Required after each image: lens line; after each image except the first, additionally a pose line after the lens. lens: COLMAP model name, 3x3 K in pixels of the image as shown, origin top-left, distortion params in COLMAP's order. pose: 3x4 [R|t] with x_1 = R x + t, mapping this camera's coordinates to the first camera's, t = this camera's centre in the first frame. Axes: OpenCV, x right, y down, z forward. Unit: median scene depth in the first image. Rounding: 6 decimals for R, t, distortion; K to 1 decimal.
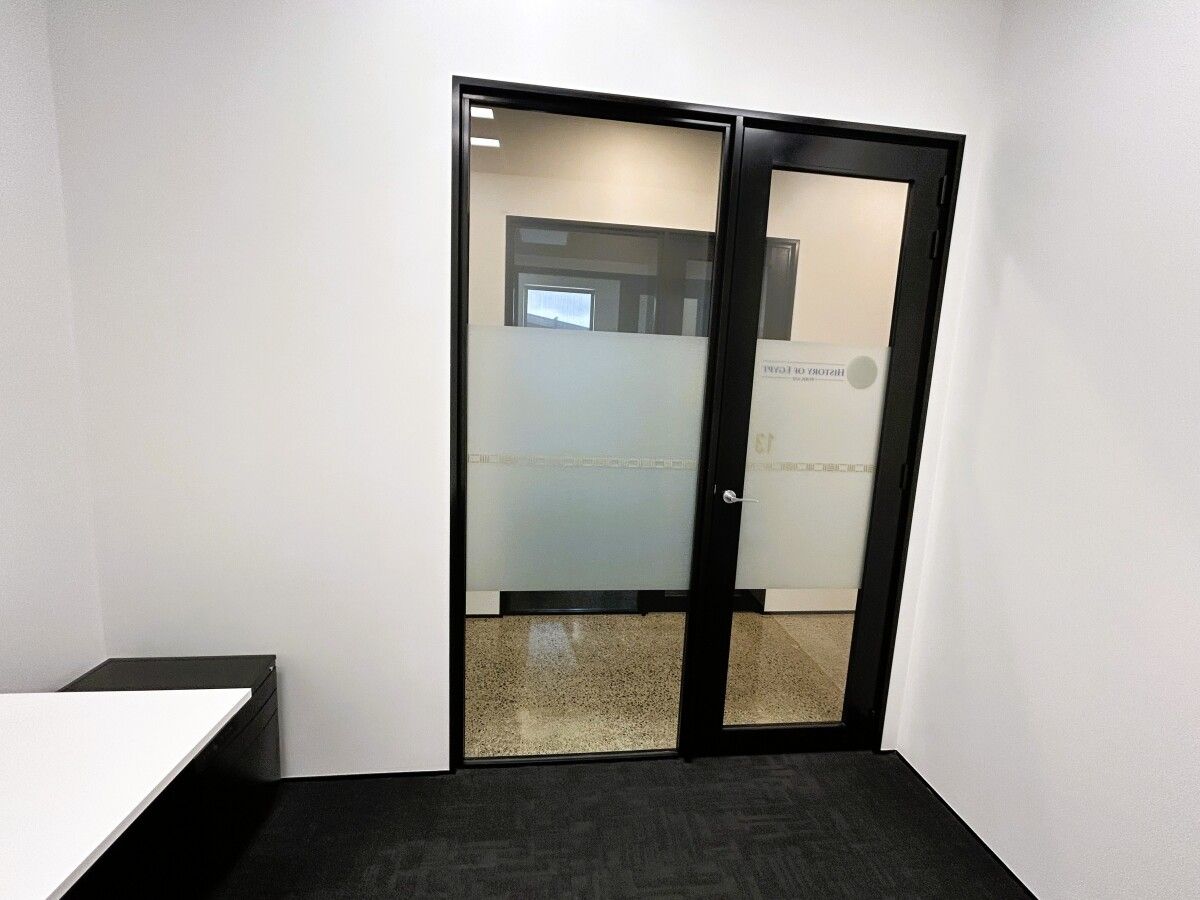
lens RADIAL K [[479.9, 0, 594.0], [0, 479.9, 442.7], [0, 0, 1]] dist [-0.003732, 0.000887]
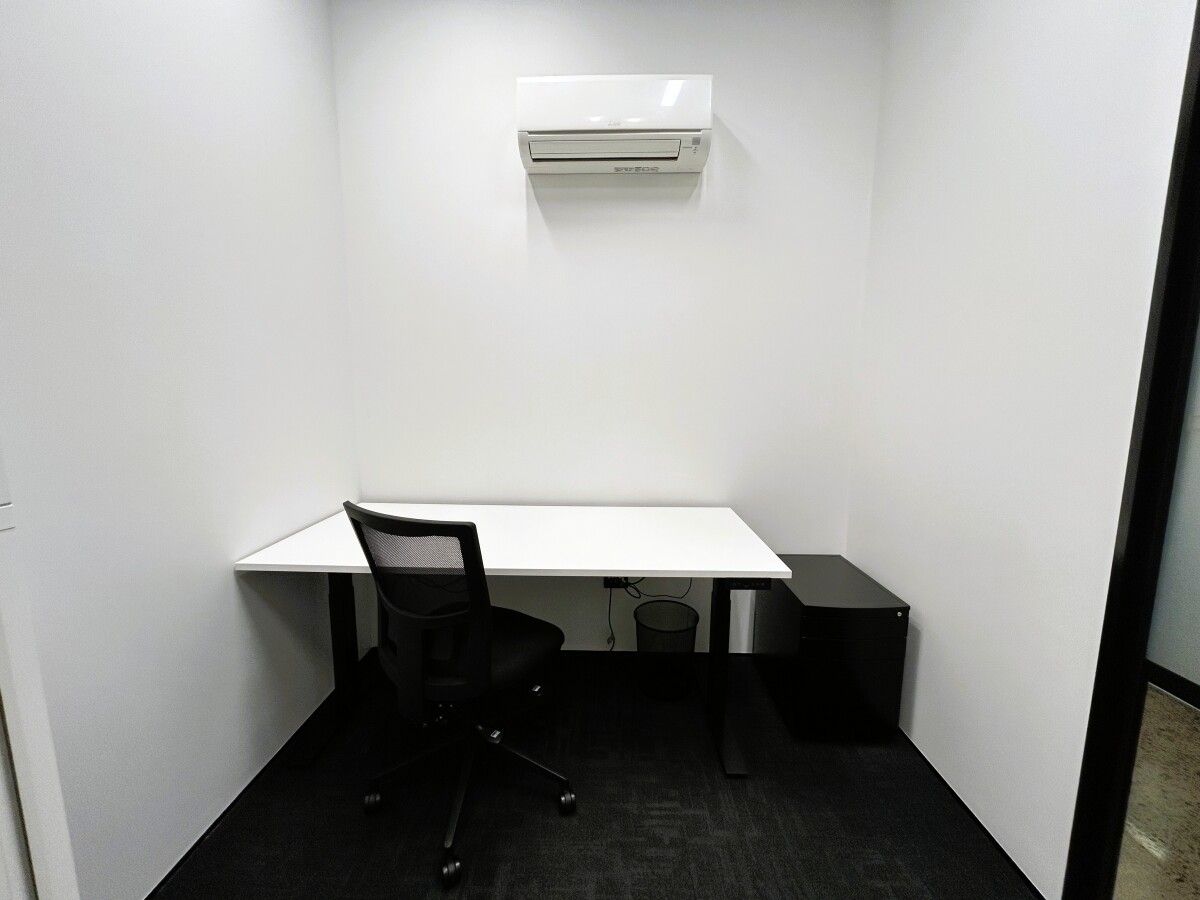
lens RADIAL K [[479.9, 0, 601.0], [0, 479.9, 447.5], [0, 0, 1]] dist [-0.003732, 0.000887]
pose [[-0.127093, 0.086284, -0.988131, 0.349393], [-0.157773, 0.981767, 0.106021, 0.099692], [0.979263, 0.169375, -0.111163, 0.376910]]
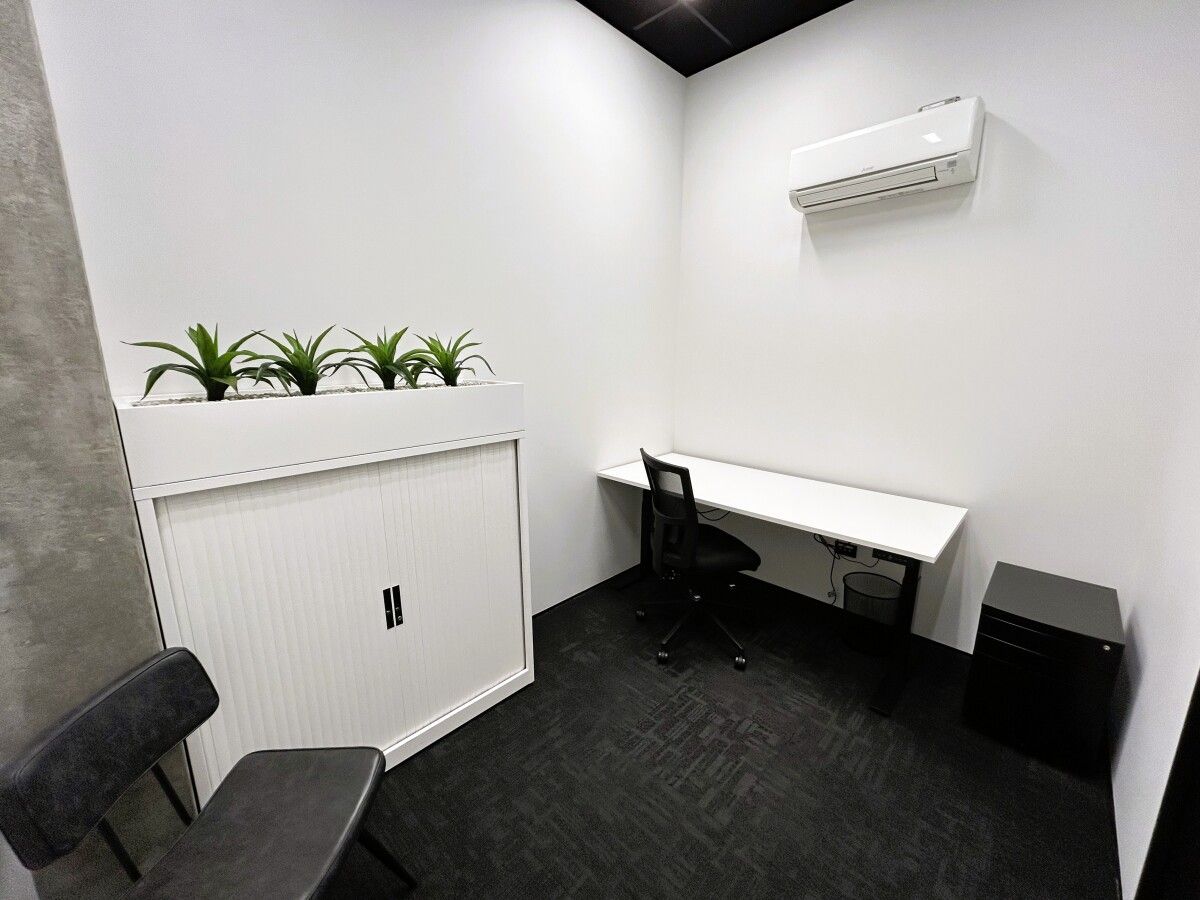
lens RADIAL K [[479.9, 0, 609.9], [0, 479.9, 452.8], [0, 0, 1]] dist [-0.003732, 0.000887]
pose [[-0.763833, 0.087677, -0.639431, 0.609532], [-0.134528, 0.947341, 0.290597, -0.045156], [0.631239, 0.307989, -0.711815, 0.827865]]
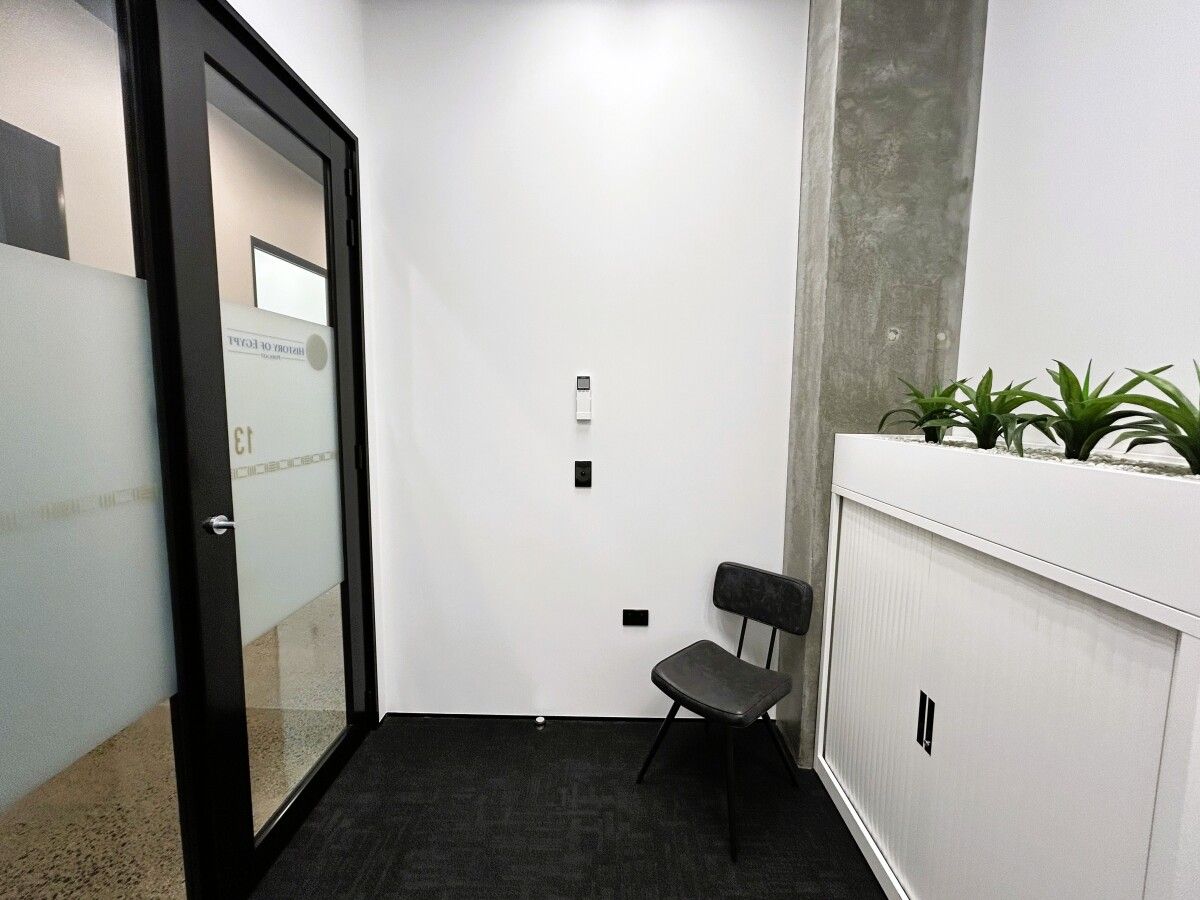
lens RADIAL K [[479.9, 0, 589.7], [0, 479.9, 453.1], [0, 0, 1]] dist [-0.003732, 0.000887]
pose [[0.153488, -0.146979, 0.977158, -0.294541], [0.141960, 0.981898, 0.125394, 0.002118], [-0.977900, 0.119471, 0.171575, 0.350338]]
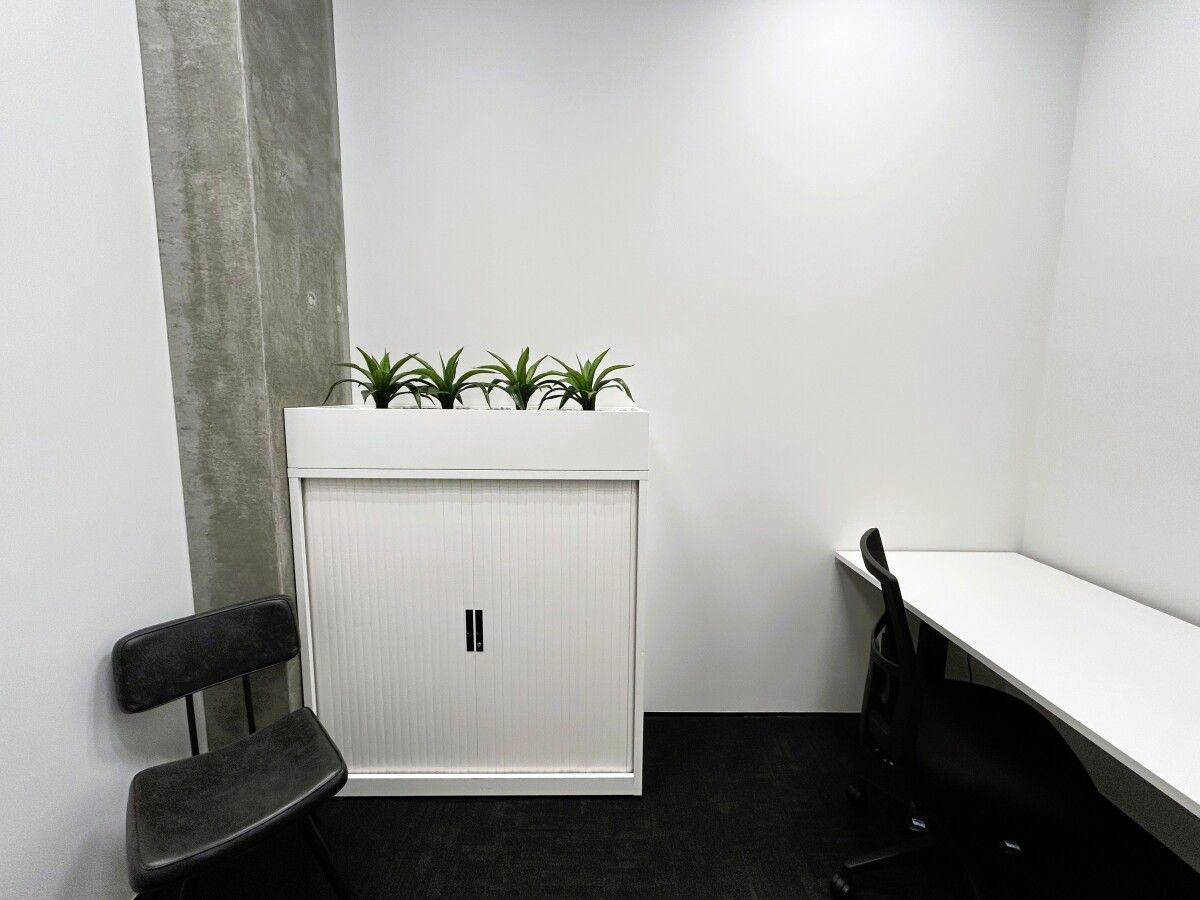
lens RADIAL K [[479.9, 0, 604.9], [0, 479.9, 451.6], [0, 0, 1]] dist [-0.003732, 0.000887]
pose [[-0.993076, -0.072215, 0.092654, 0.095273], [-0.043954, 0.959860, 0.277014, -0.021908], [-0.108940, 0.271024, -0.956388, 0.745844]]
